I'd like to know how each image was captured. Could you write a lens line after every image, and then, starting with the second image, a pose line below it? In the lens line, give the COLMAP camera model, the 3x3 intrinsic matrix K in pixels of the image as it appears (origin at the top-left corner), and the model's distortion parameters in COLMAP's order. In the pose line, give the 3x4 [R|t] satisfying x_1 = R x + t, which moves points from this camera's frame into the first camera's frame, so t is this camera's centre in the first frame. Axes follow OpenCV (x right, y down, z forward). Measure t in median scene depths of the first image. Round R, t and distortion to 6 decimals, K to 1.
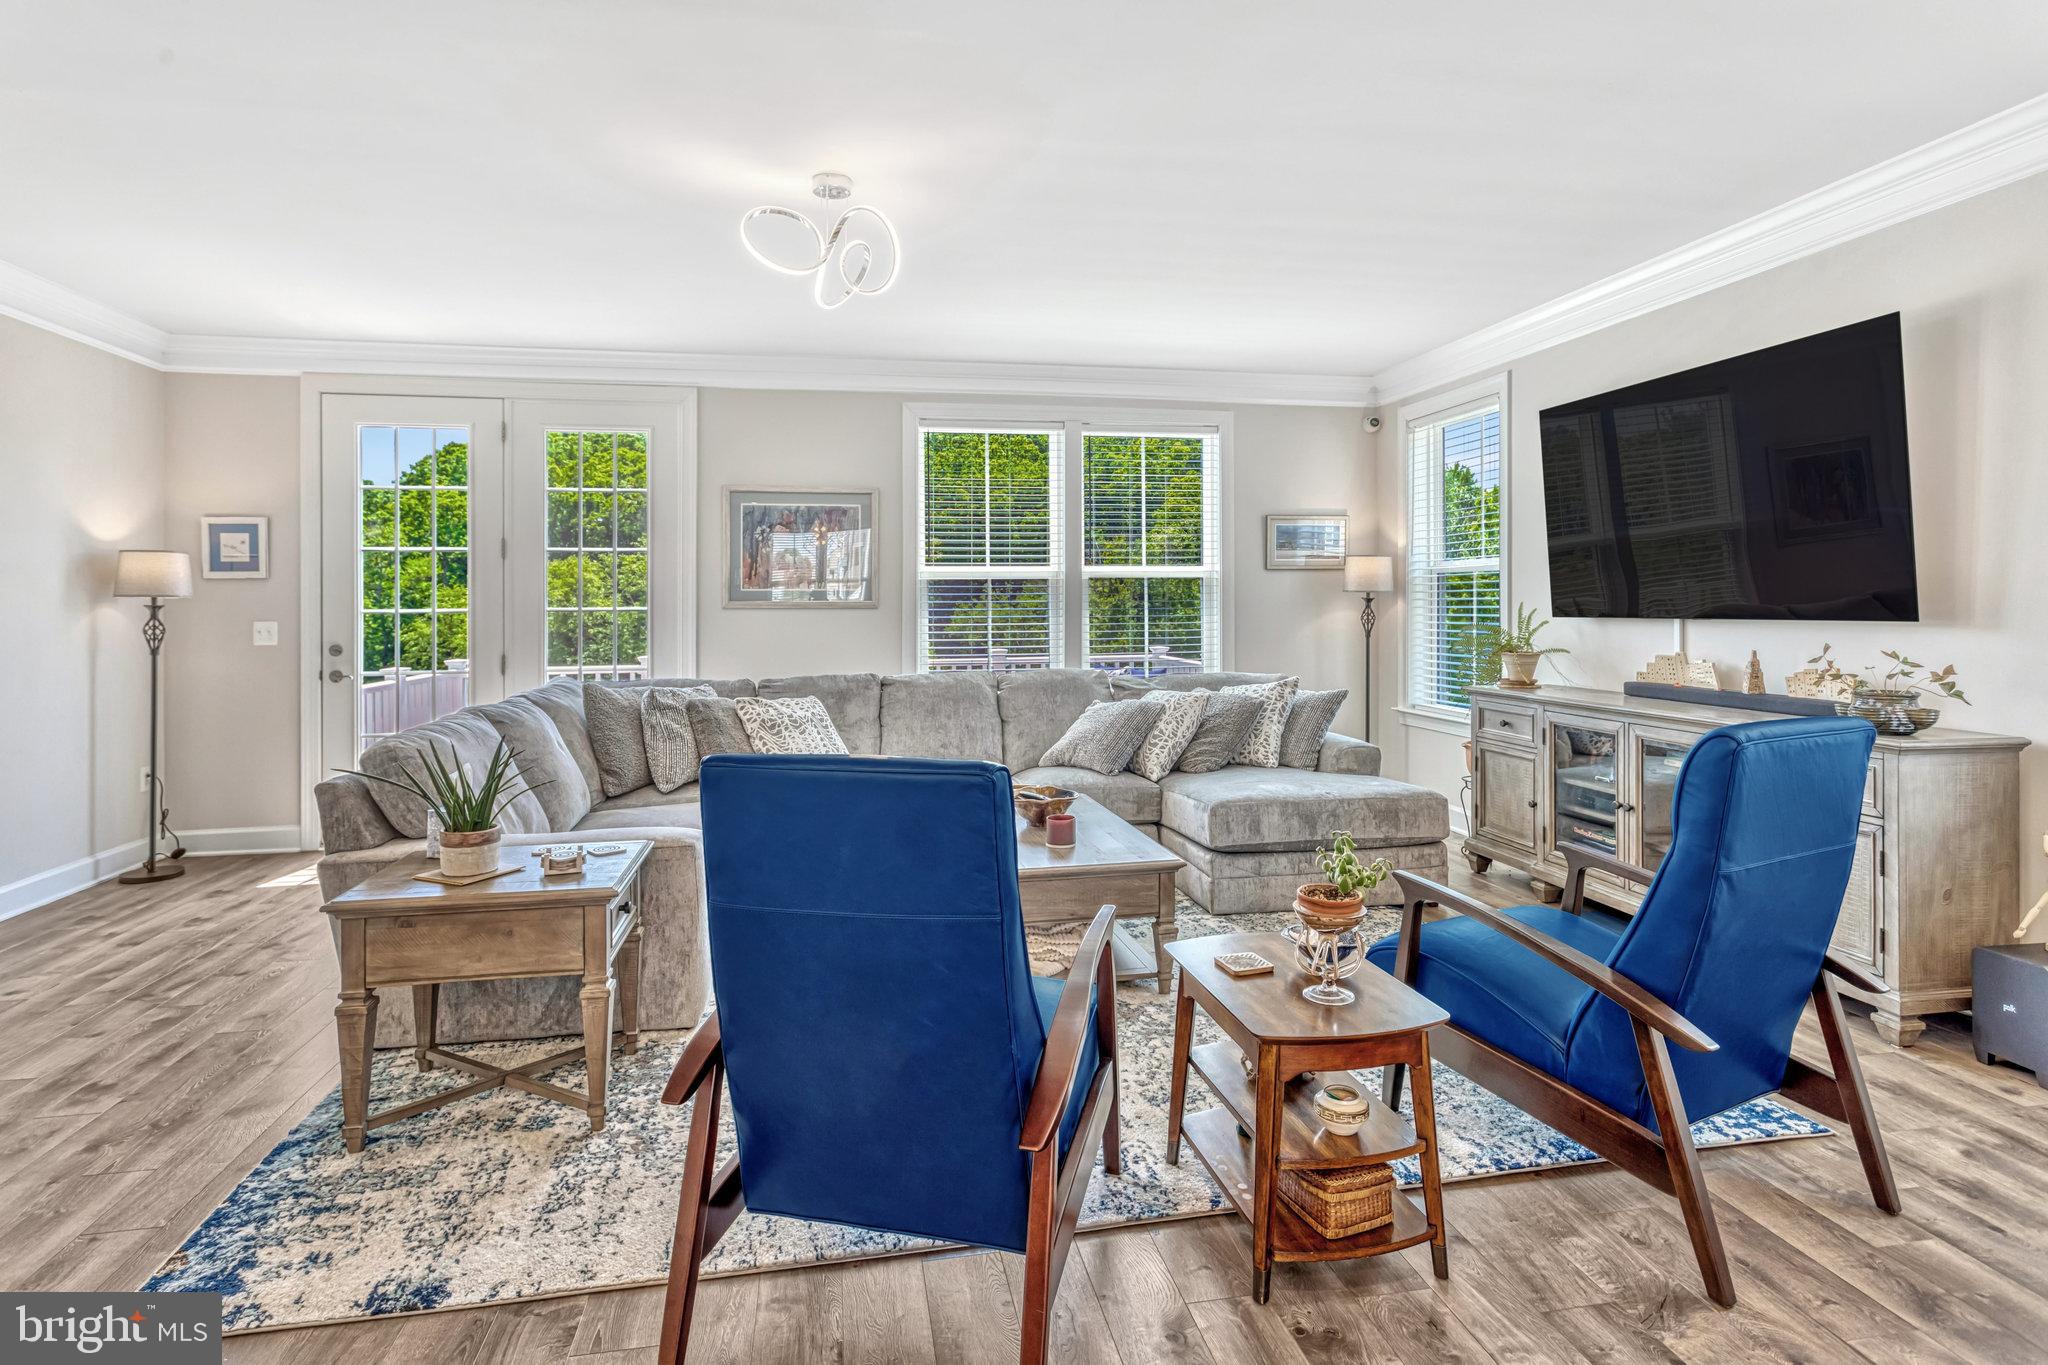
lens RADIAL K [[1031.9, 0, 986.4], [0, 1031.9, 603.0], [0, 0, 1]] dist [-0.006831, 0.000594]
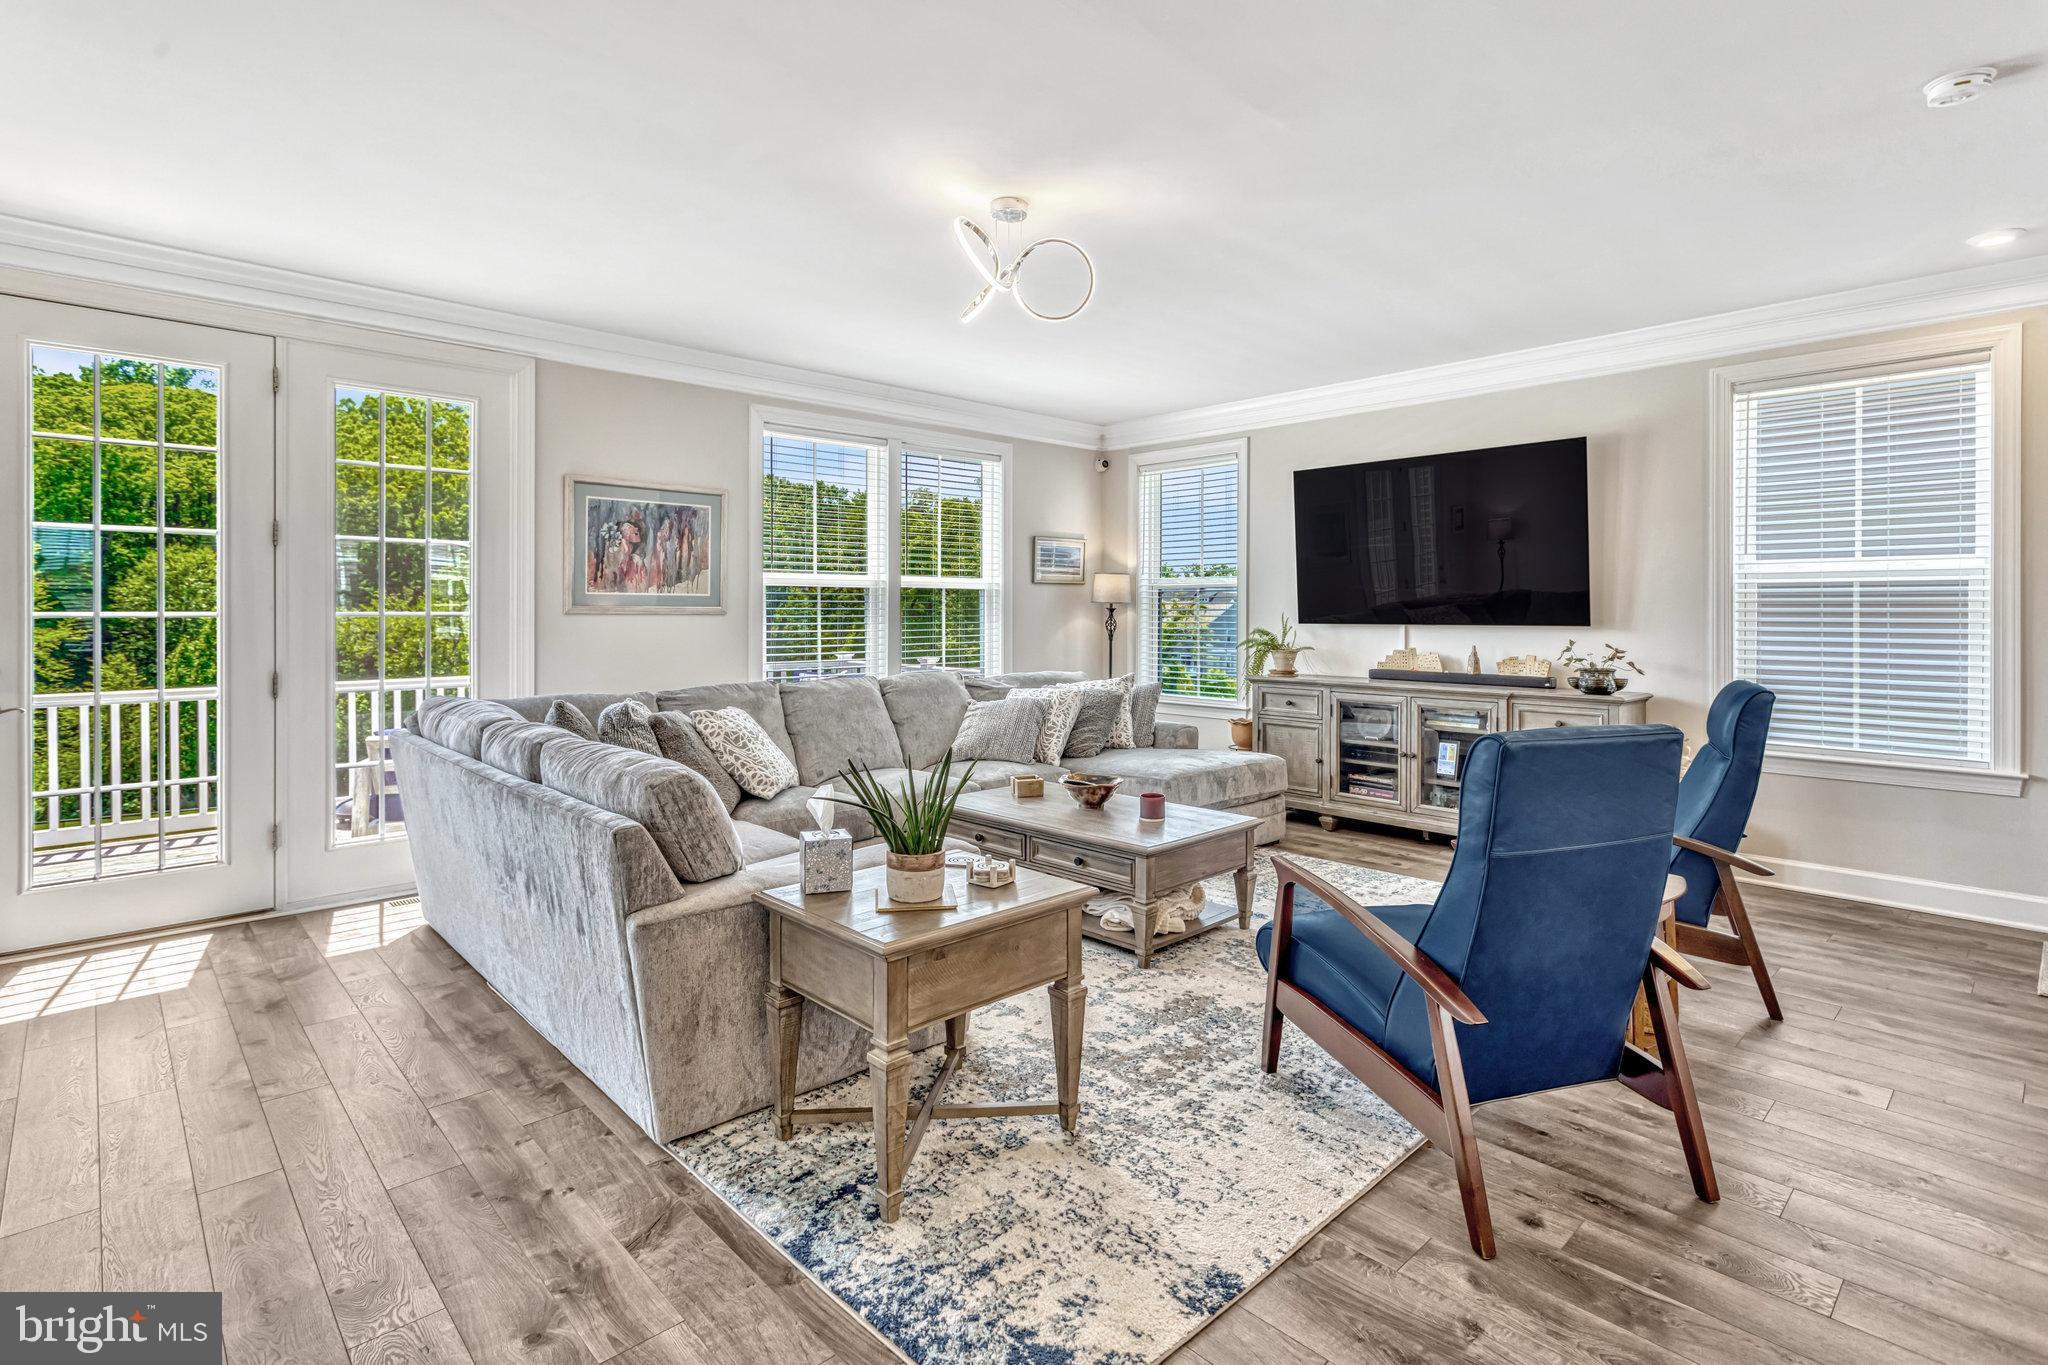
lens RADIAL K [[1001.2, 0, 963.8], [0, 1001.2, 603.9], [0, 0, 1]] dist [-0.004142, 0.002572]
pose [[0.846612, 0.010954, 0.532097, -0.507313], [-0.008283, 0.999938, -0.007405, 0.000814], [-0.532146, 0.001862, 0.846651, 0.111570]]
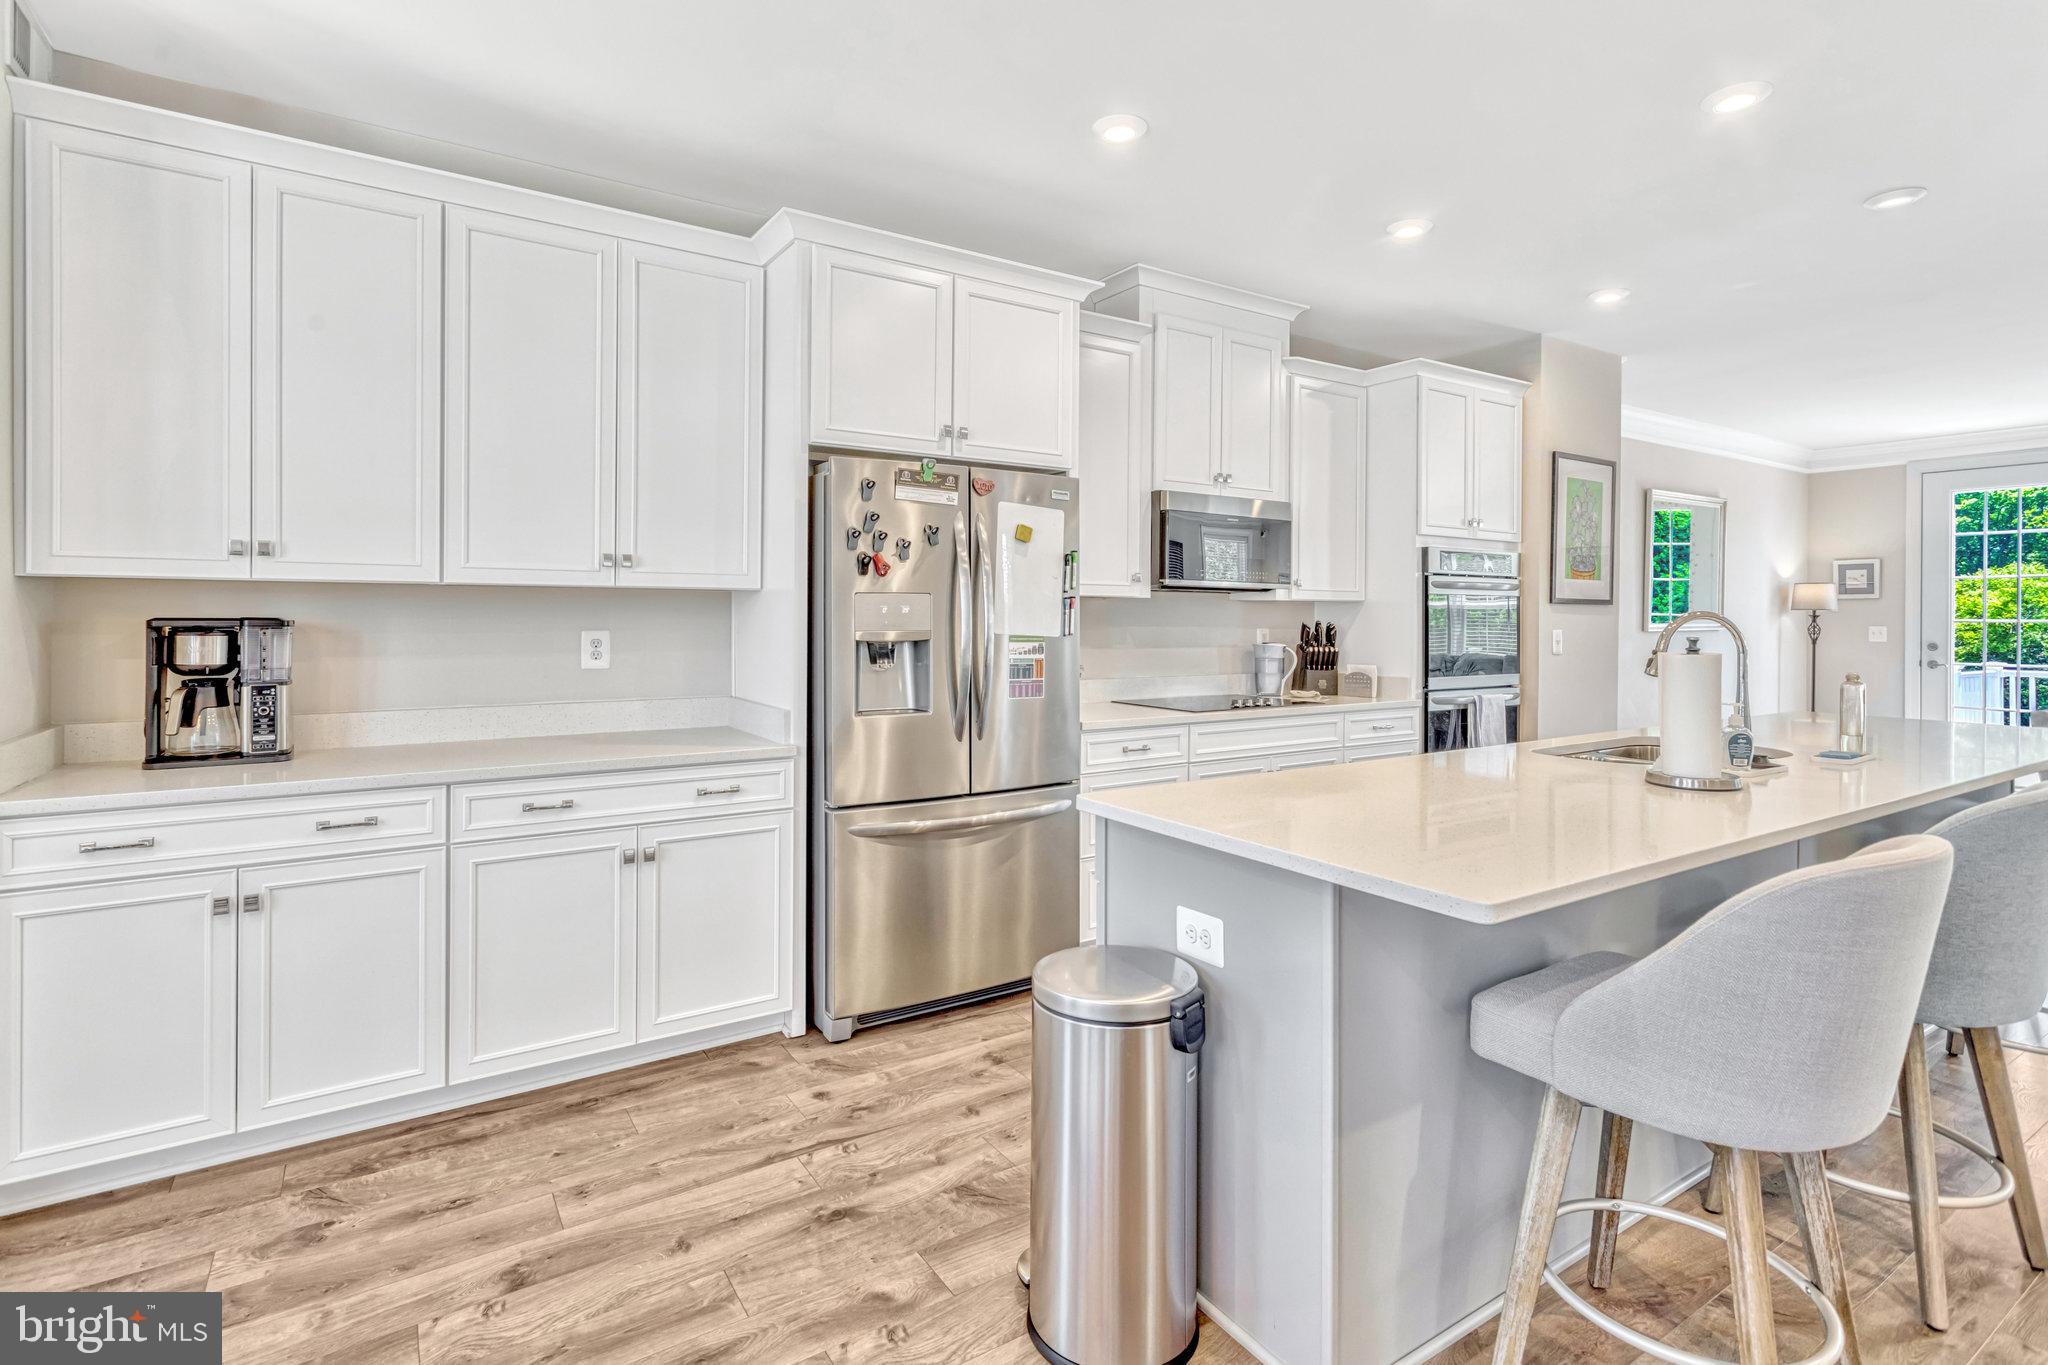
lens RADIAL K [[1001.2, 0, 1028.2], [0, 1001.2, 616.9], [0, 0, 1]] dist [-0.004142, 0.002572]
pose [[0.408229, 0.005888, -0.912860, 0.159947], [-0.006550, 0.999972, 0.003521, 0.007184], [0.912856, 0.004542, 0.408257, -0.843619]]
